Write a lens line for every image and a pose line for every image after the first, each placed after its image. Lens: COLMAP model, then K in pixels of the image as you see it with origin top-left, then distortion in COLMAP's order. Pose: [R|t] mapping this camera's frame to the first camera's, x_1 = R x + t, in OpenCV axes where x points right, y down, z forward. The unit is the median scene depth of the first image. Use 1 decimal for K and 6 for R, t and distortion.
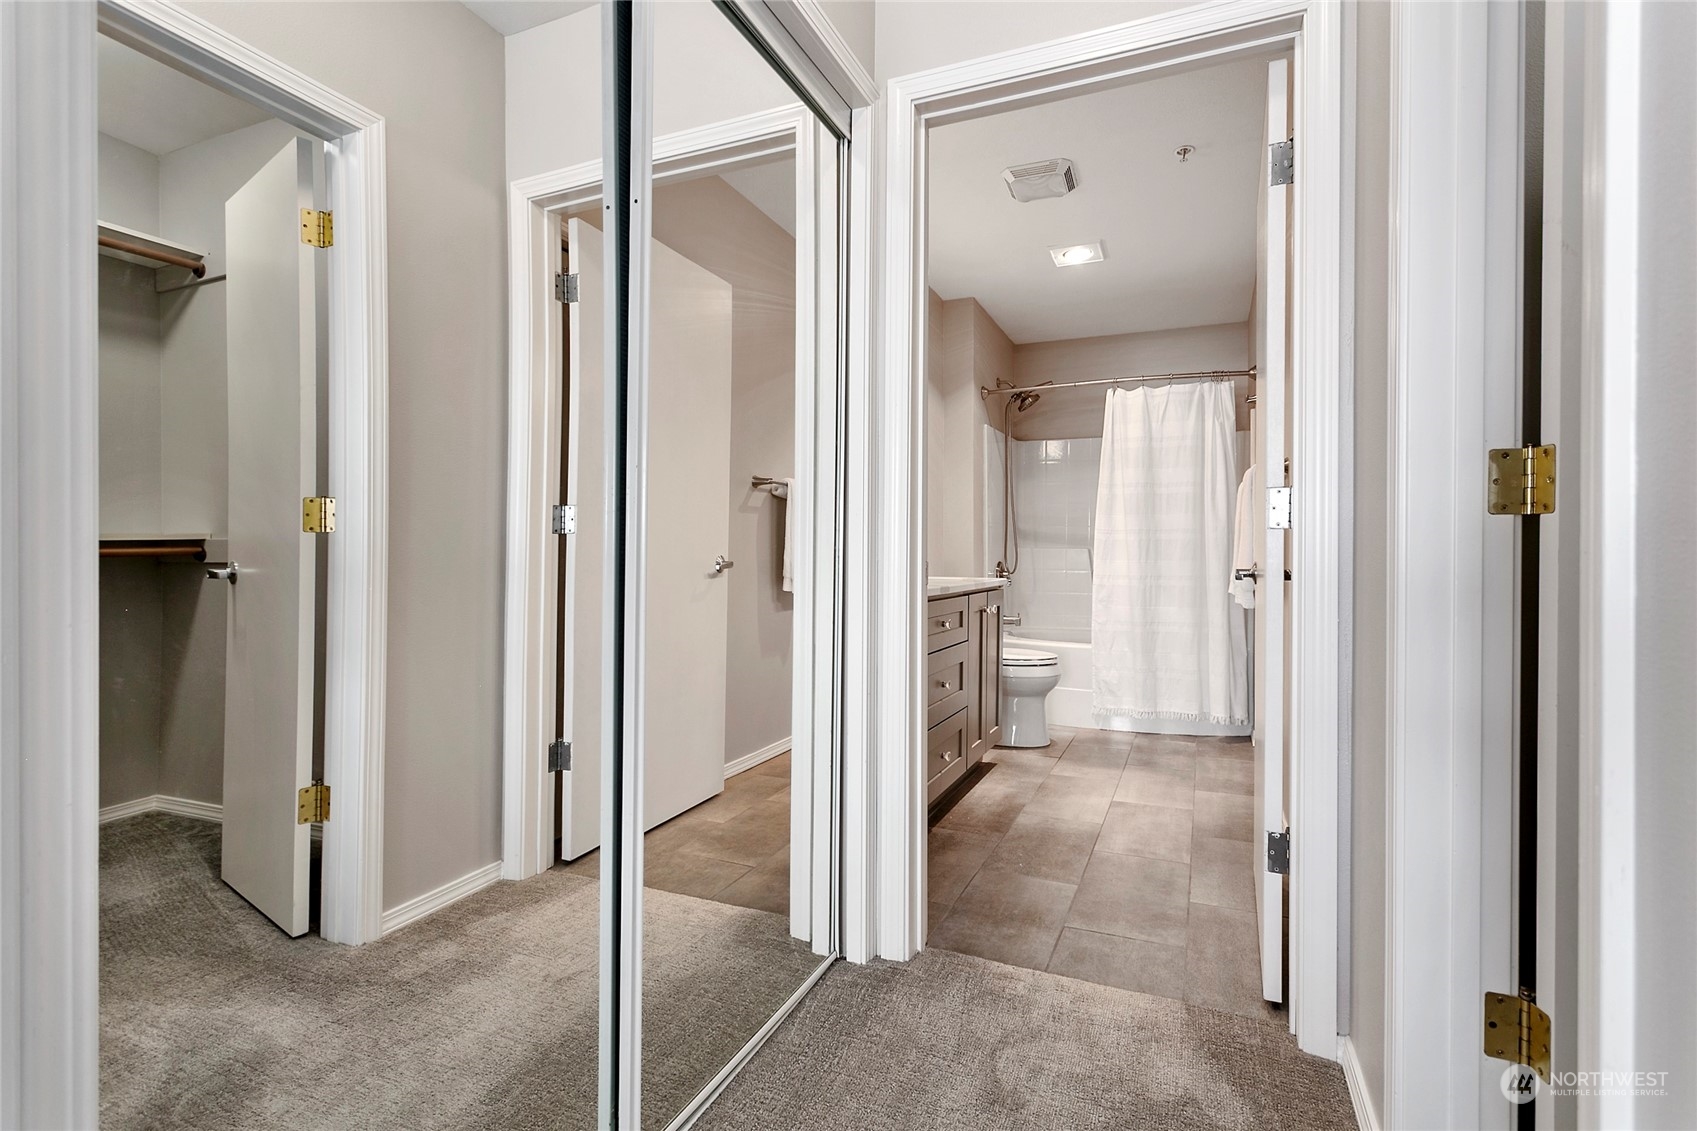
lens RADIAL K [[818.4, 0, 858.2], [0, 818.4, 561.1], [0, 0, 1]] dist [0.006477, -0.000827]
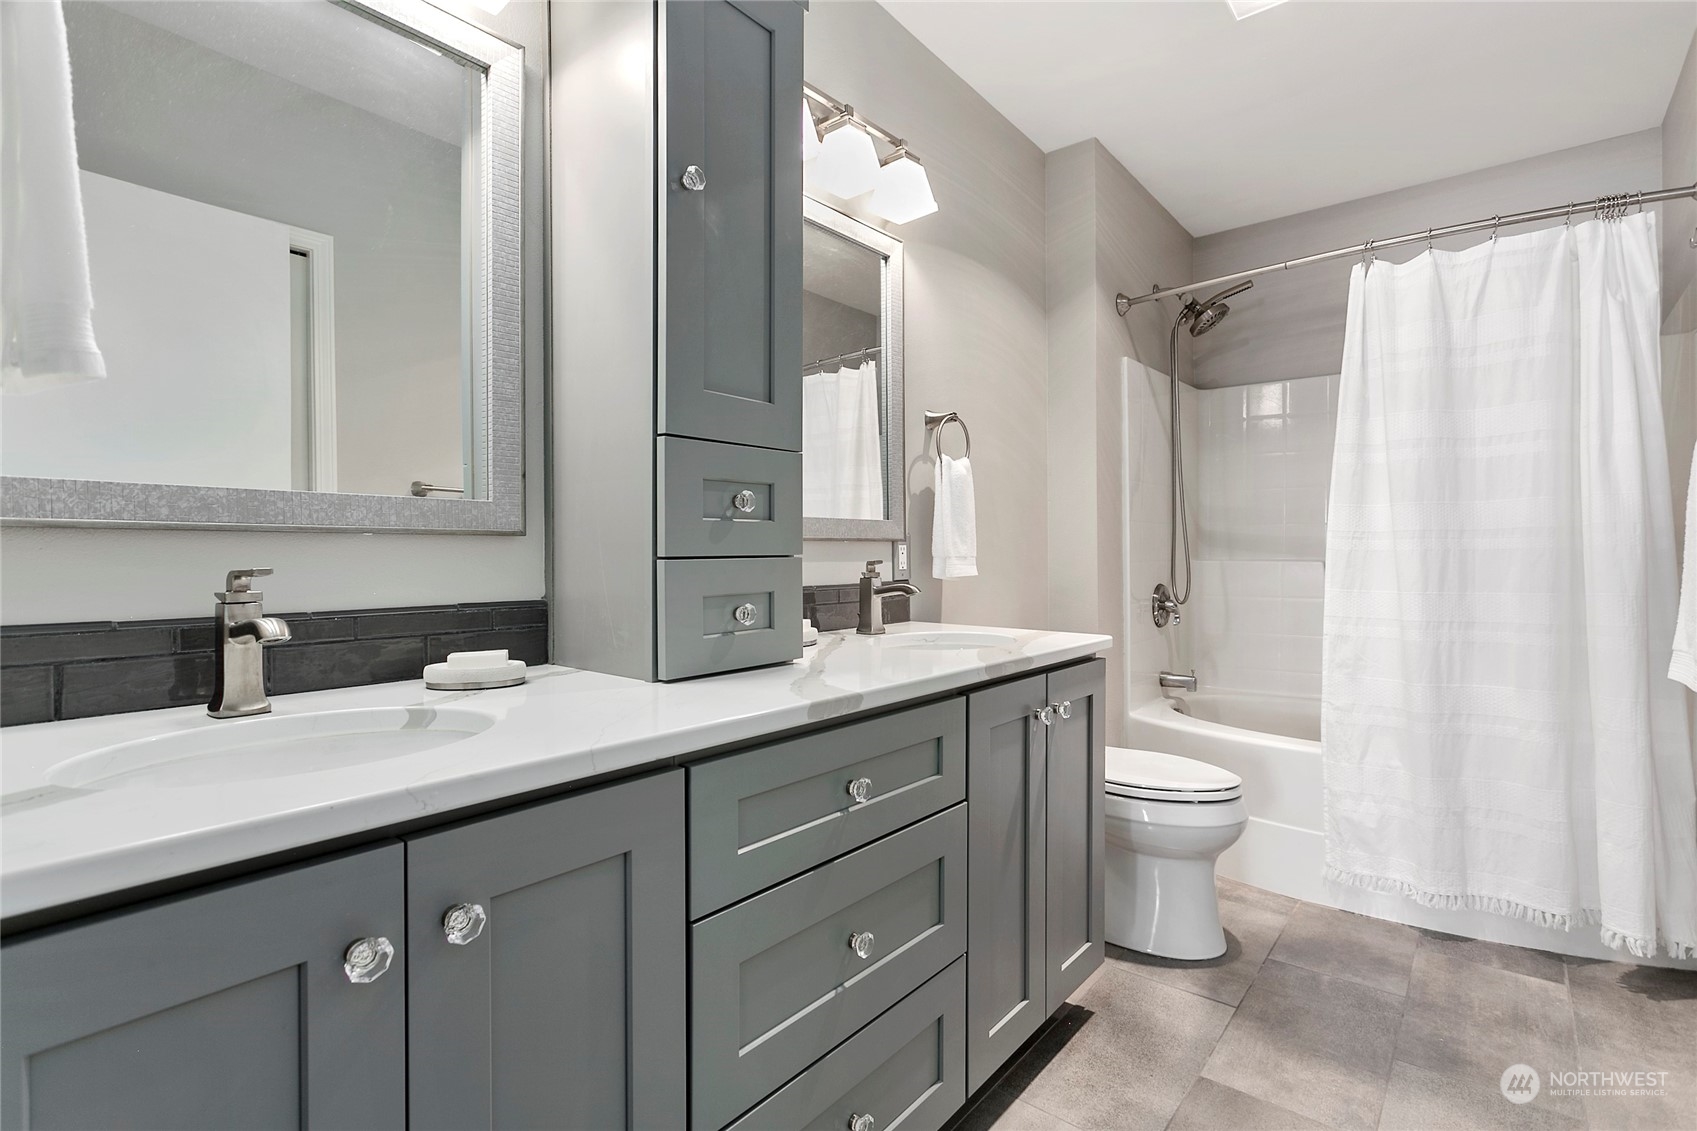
lens RADIAL K [[818.4, 0, 850.1], [0, 818.4, 561.0], [0, 0, 1]] dist [0.006477, -0.000827]
pose [[0.961582, -0.005963, -0.274451, 0.139685], [0.006338, 0.999980, 0.000480, -0.021648], [0.274443, -0.002201, 0.961601, 0.409378]]
